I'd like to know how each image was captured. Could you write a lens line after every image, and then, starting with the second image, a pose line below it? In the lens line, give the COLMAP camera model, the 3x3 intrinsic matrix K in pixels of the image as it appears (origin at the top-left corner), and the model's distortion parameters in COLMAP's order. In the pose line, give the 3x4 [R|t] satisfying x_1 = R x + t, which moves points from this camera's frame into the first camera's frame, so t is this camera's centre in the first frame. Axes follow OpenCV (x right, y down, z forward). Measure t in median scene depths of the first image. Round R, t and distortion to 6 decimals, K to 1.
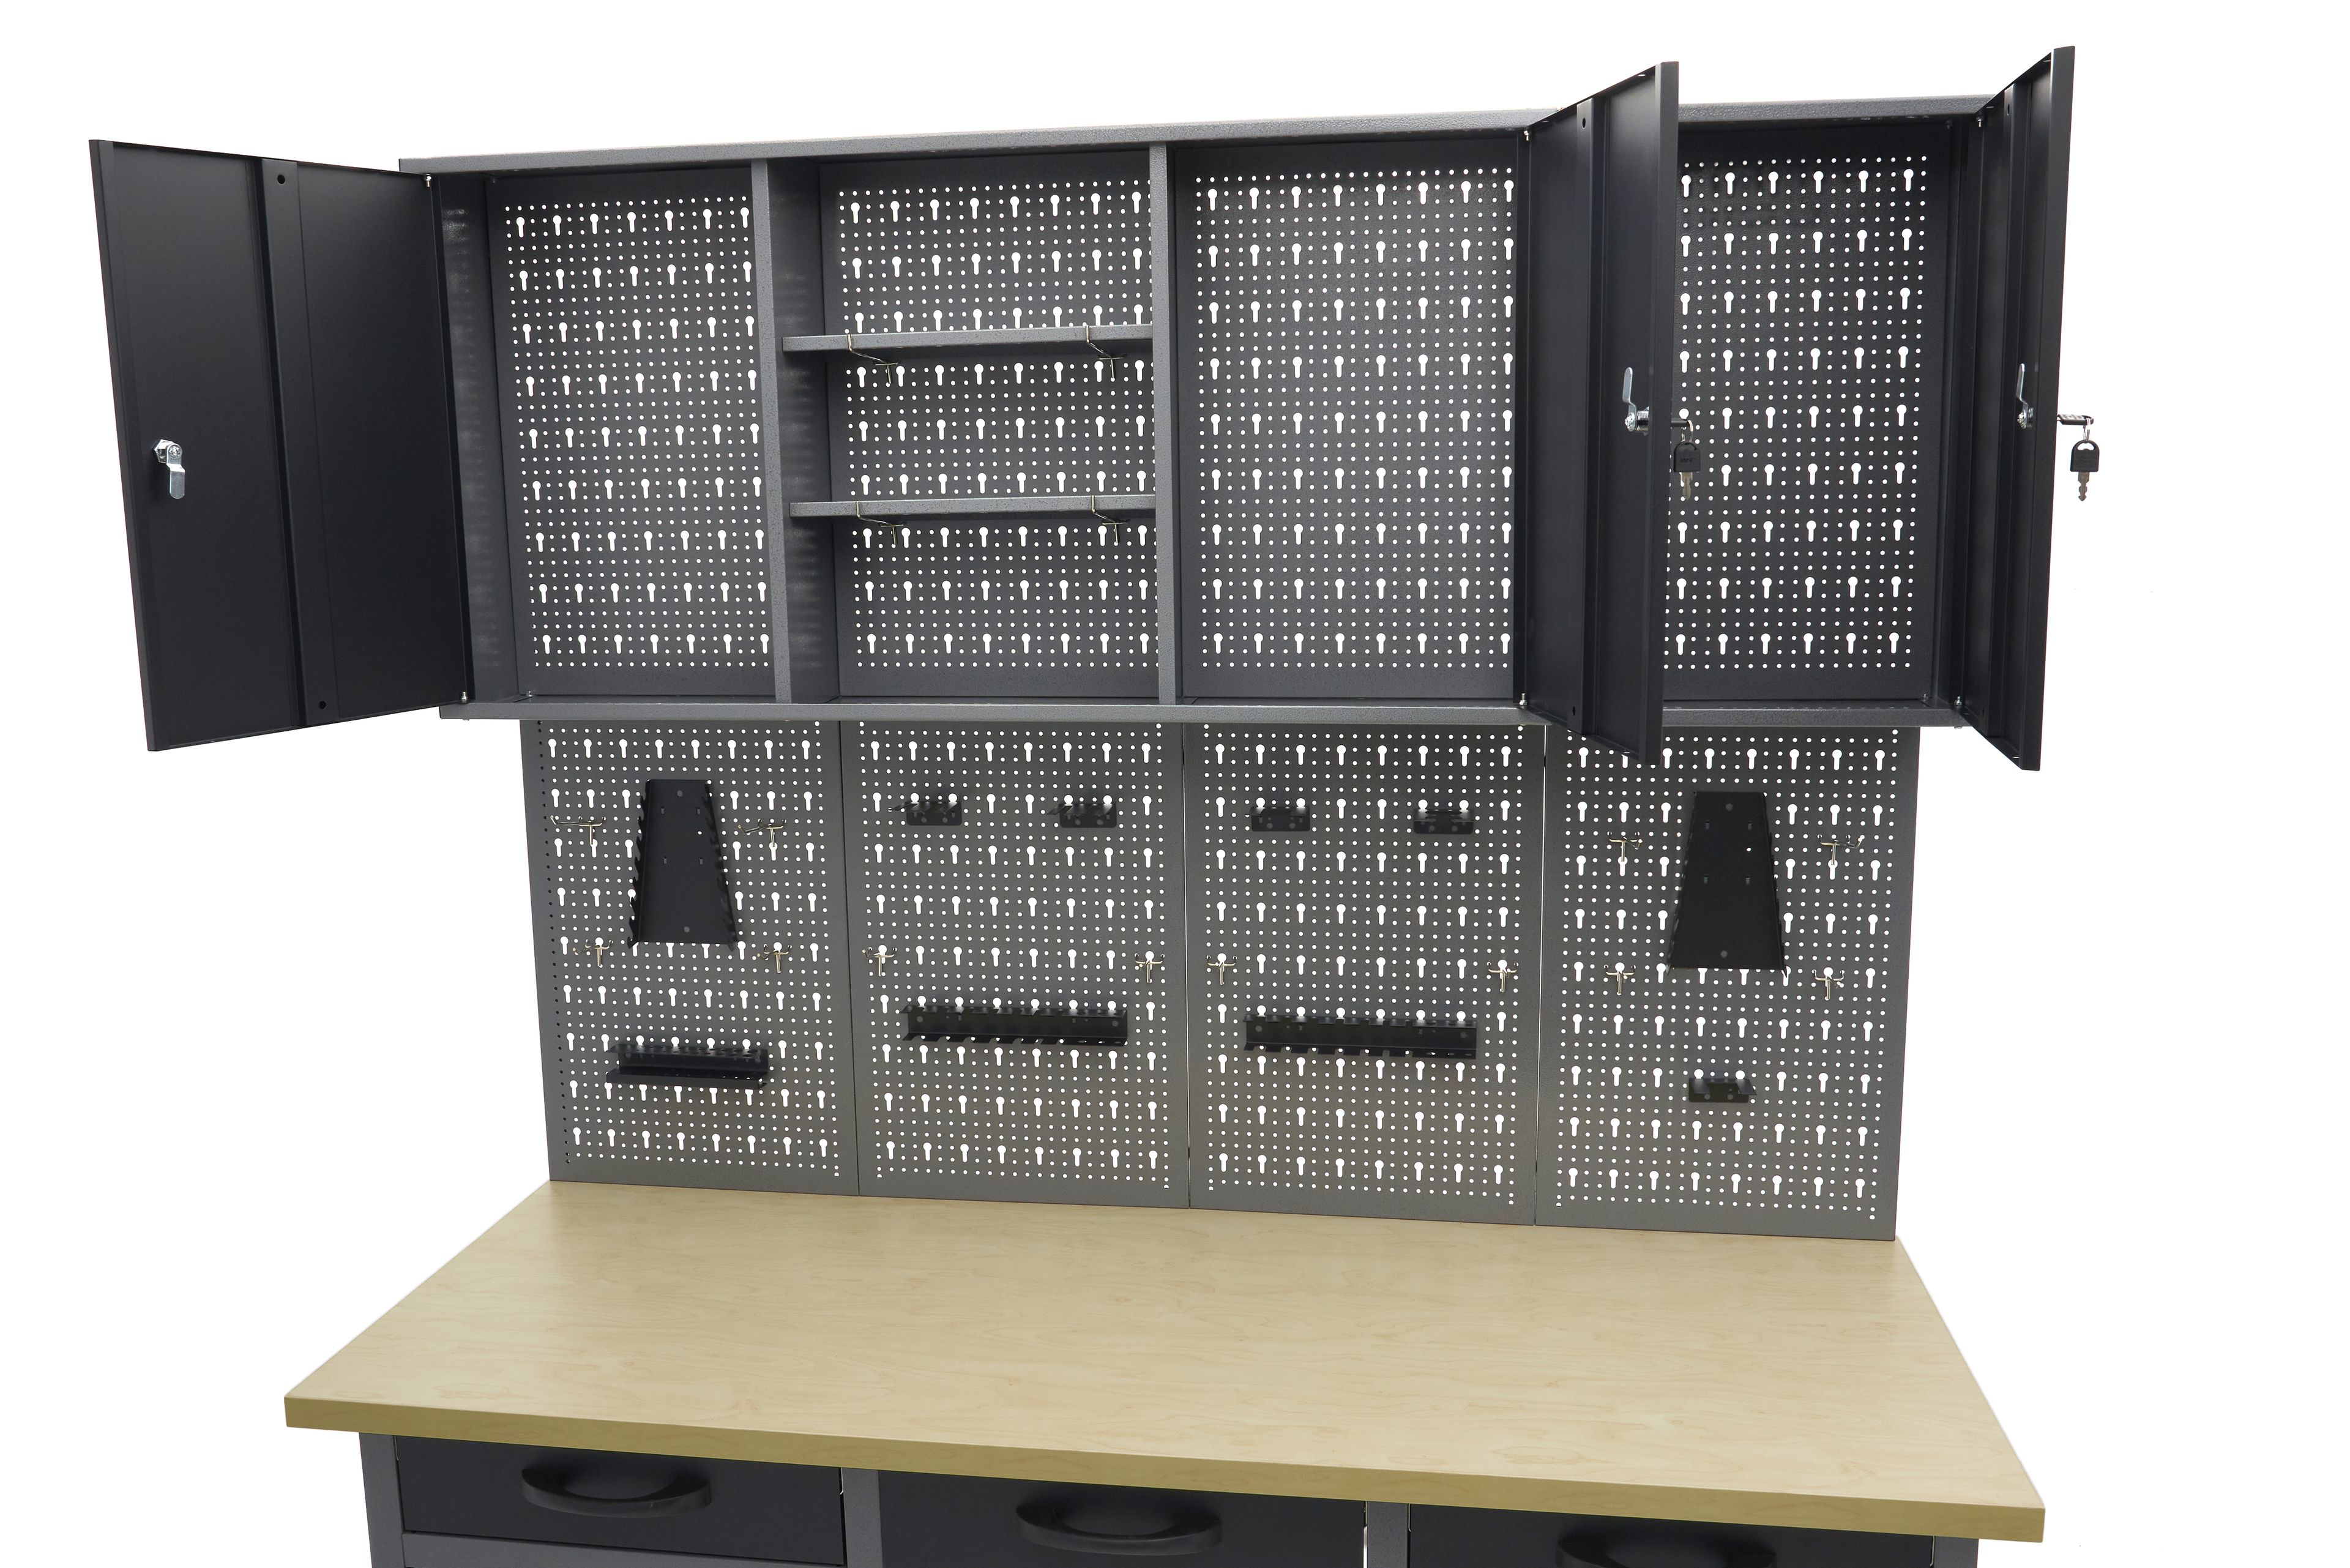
lens RADIAL K [[1887.6, 0, 1191.2], [0, 1887.6, 784.2], [0, 0, 1]] dist [-0.060172, 0.046358]
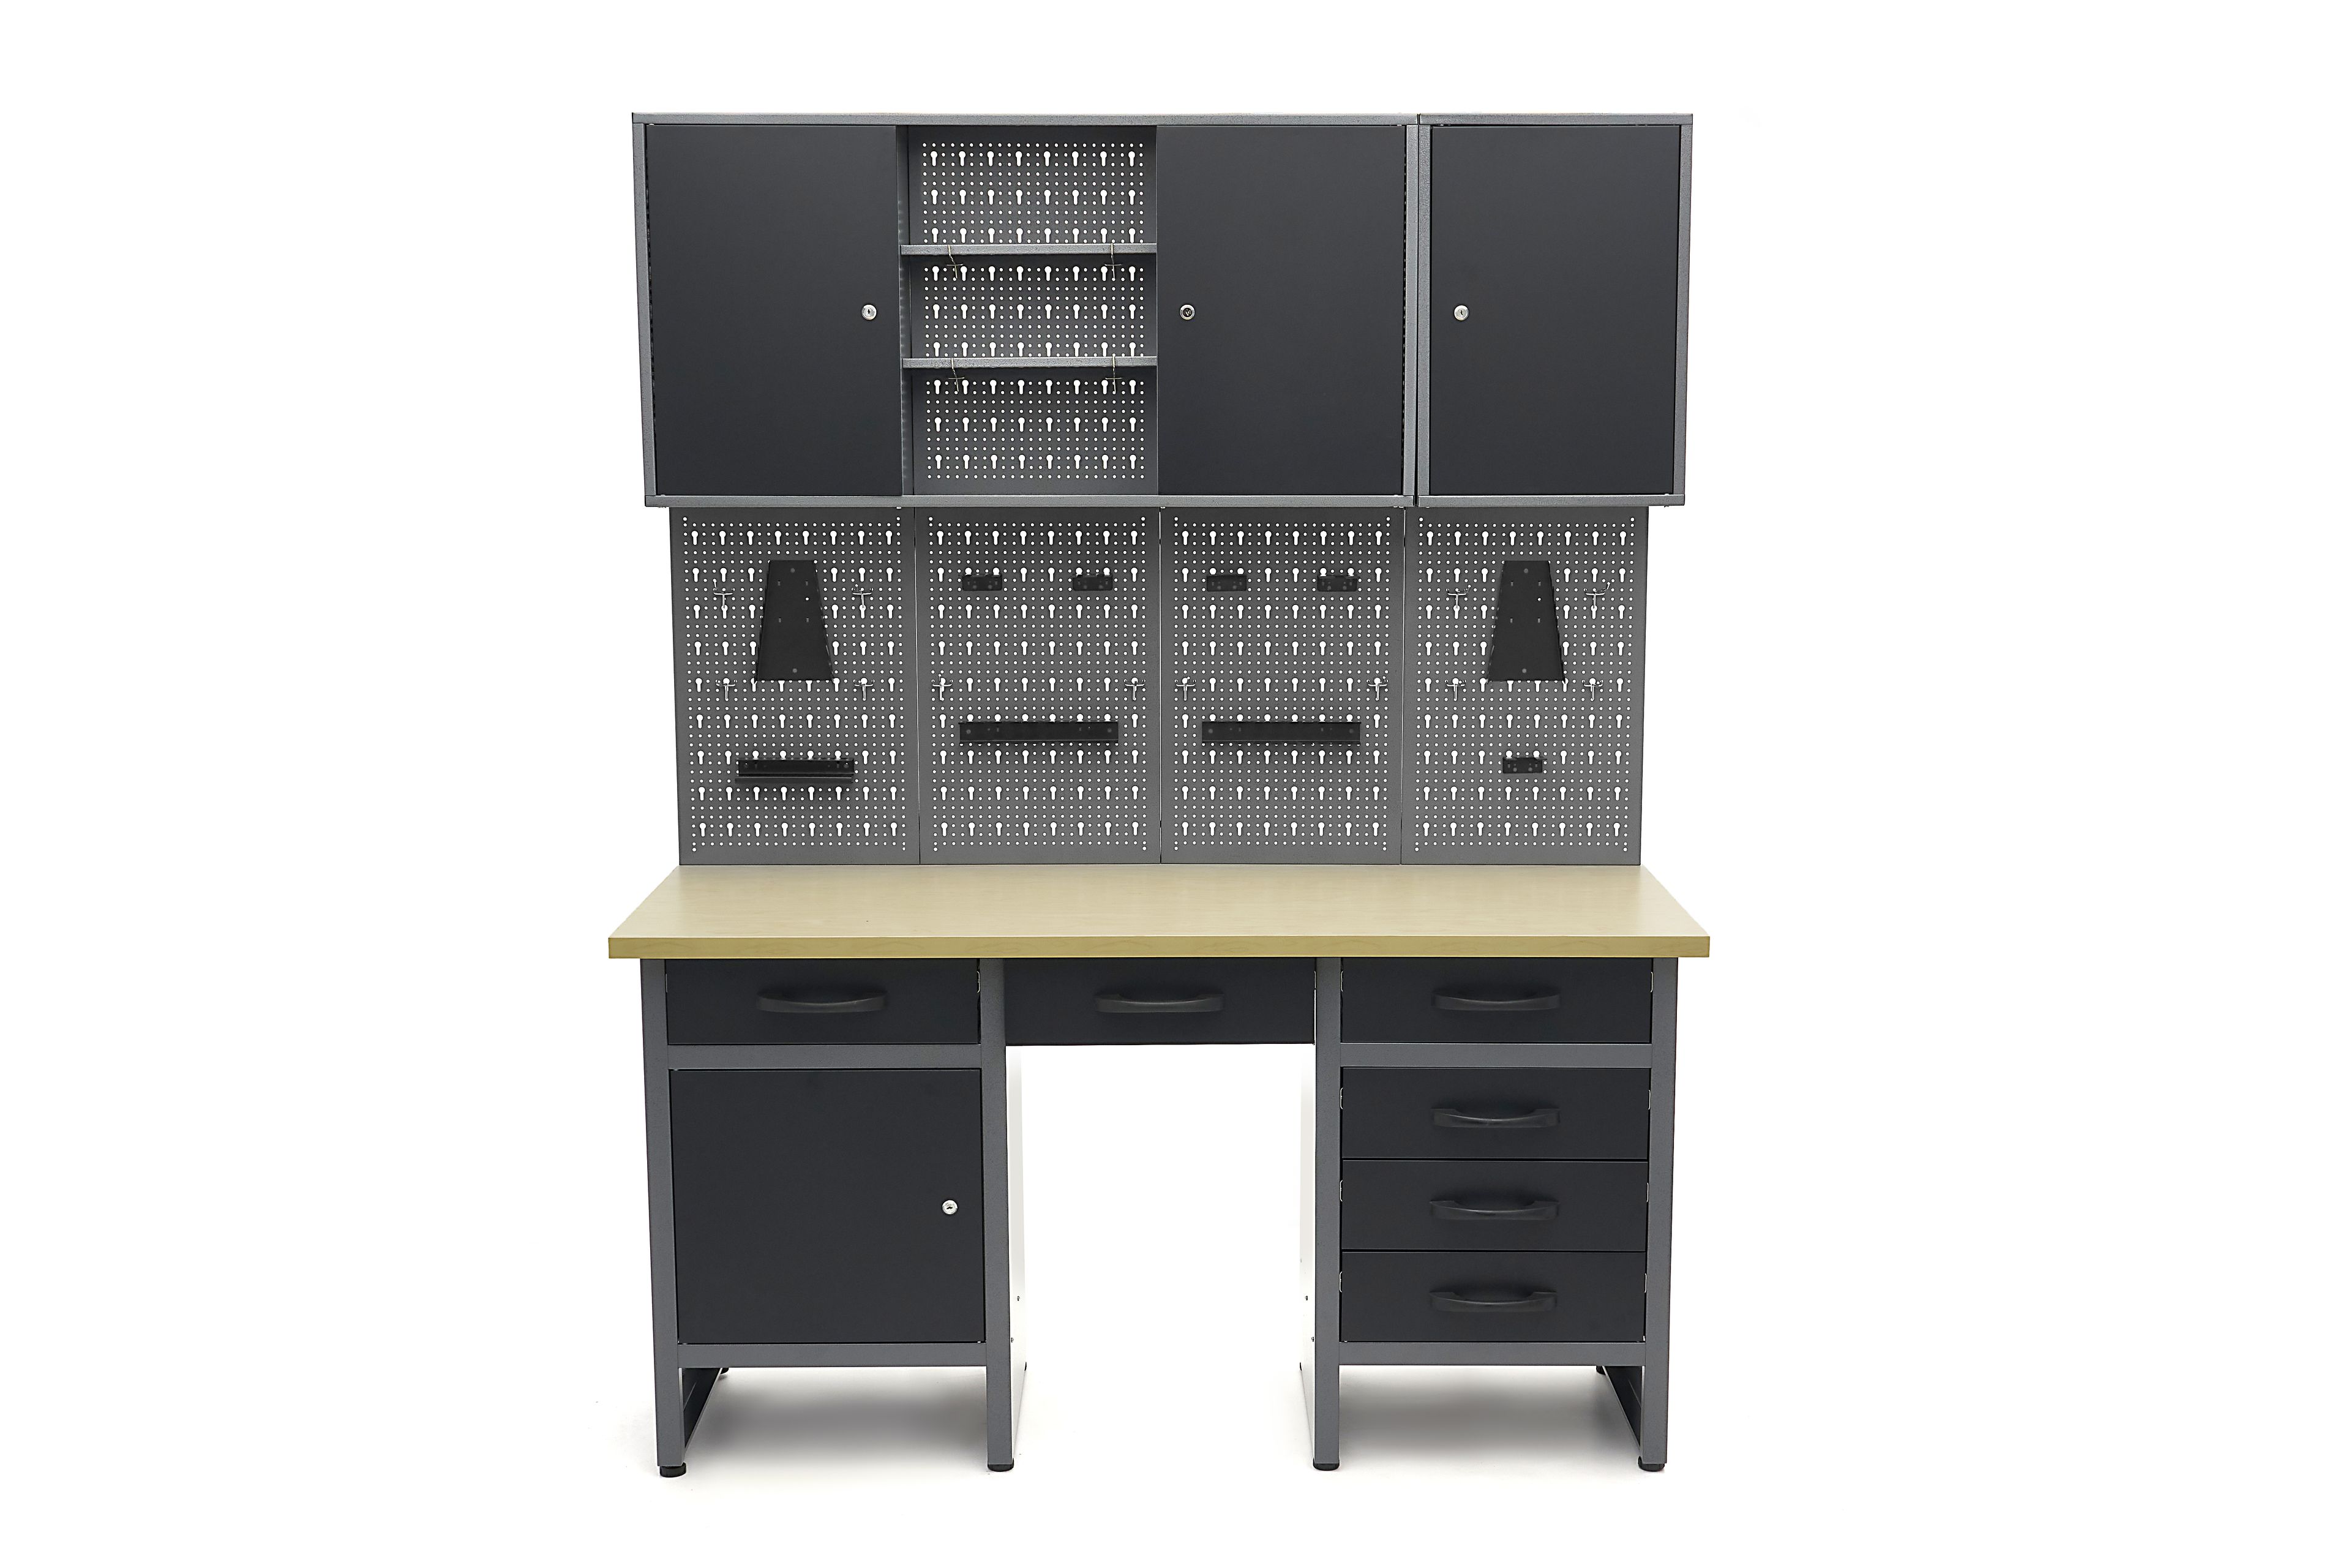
lens RADIAL K [[2769.7, 0, 1191.1], [0, 2769.7, 834.6], [0, 0, 1]] dist [0.019993, 0.000000]
pose [[0.989003, -0.012759, 0.147343, -0.290801], [0.012530, 0.999918, 0.002486, 0.202544], [-0.147363, -0.000612, 0.989082, -1.088494]]
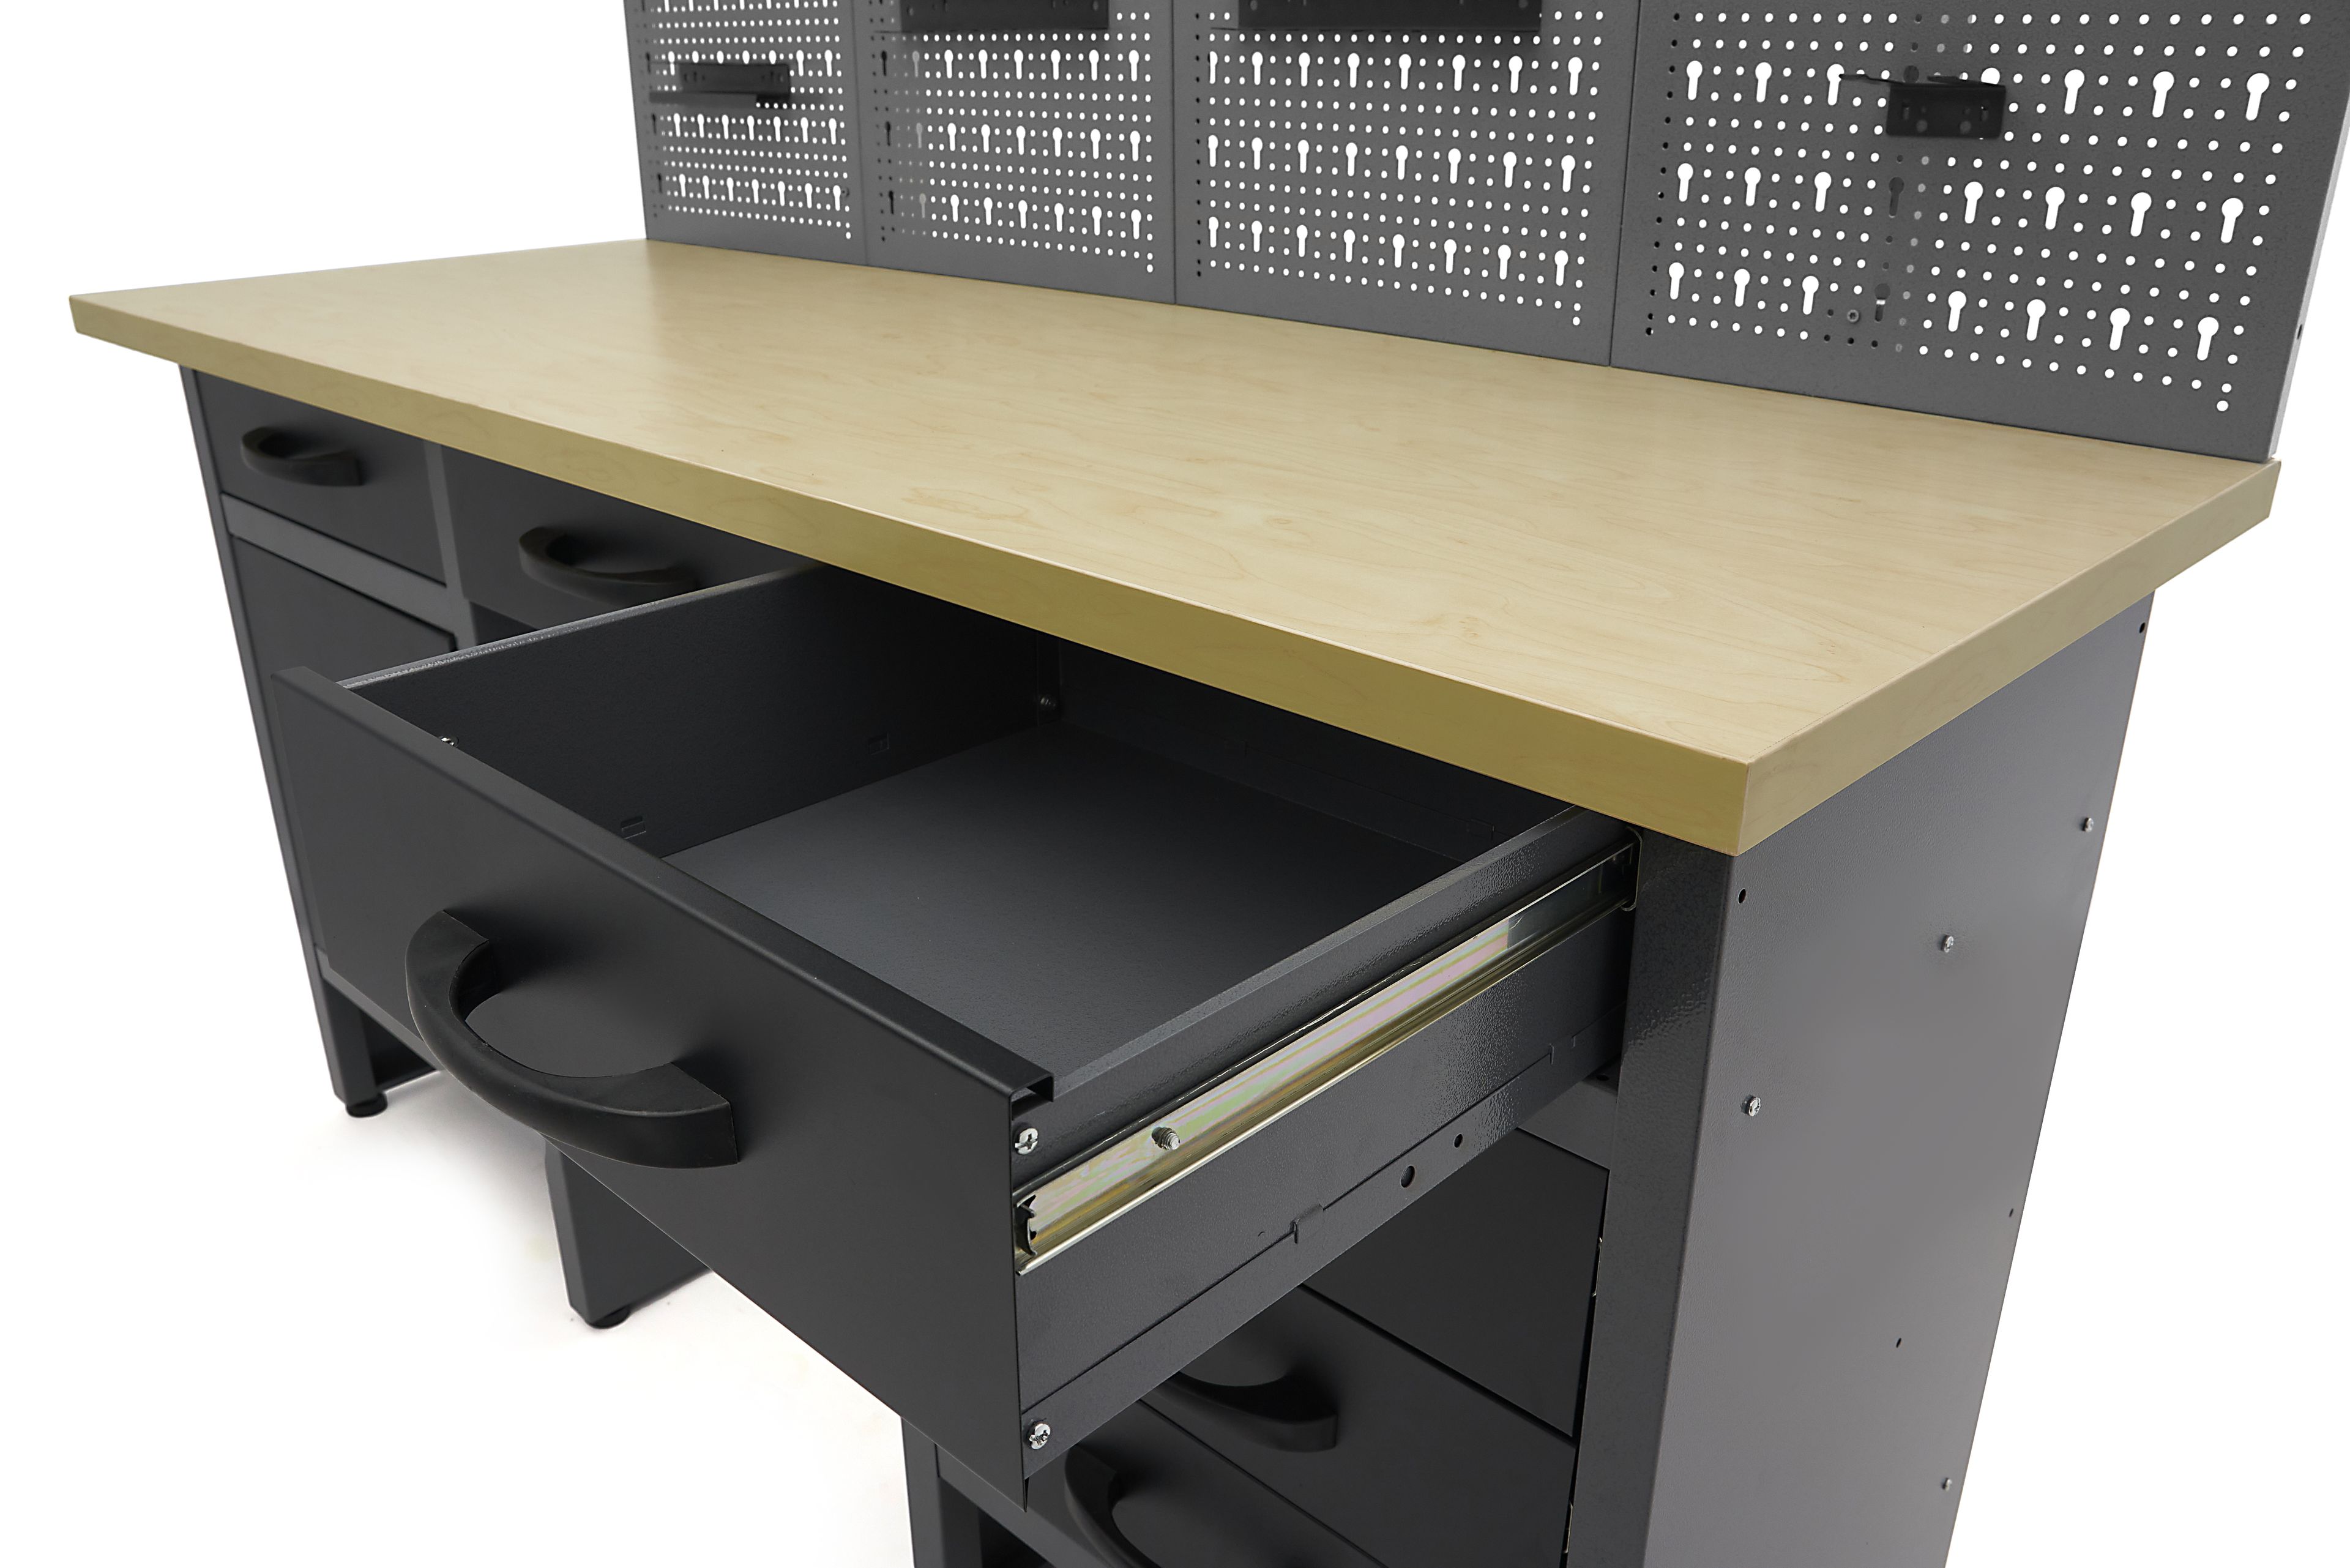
lens RADIAL K [[1799.2, 0, 1180.5], [0, 1799.2, 796.6], [0, 0, 1]] dist [-0.051253, 0.014788]
pose [[0.811425, 0.236728, -0.534368, 0.398270], [-0.090051, 0.954020, 0.285897, 0.213854], [0.577478, -0.183863, 0.795433, 0.455667]]
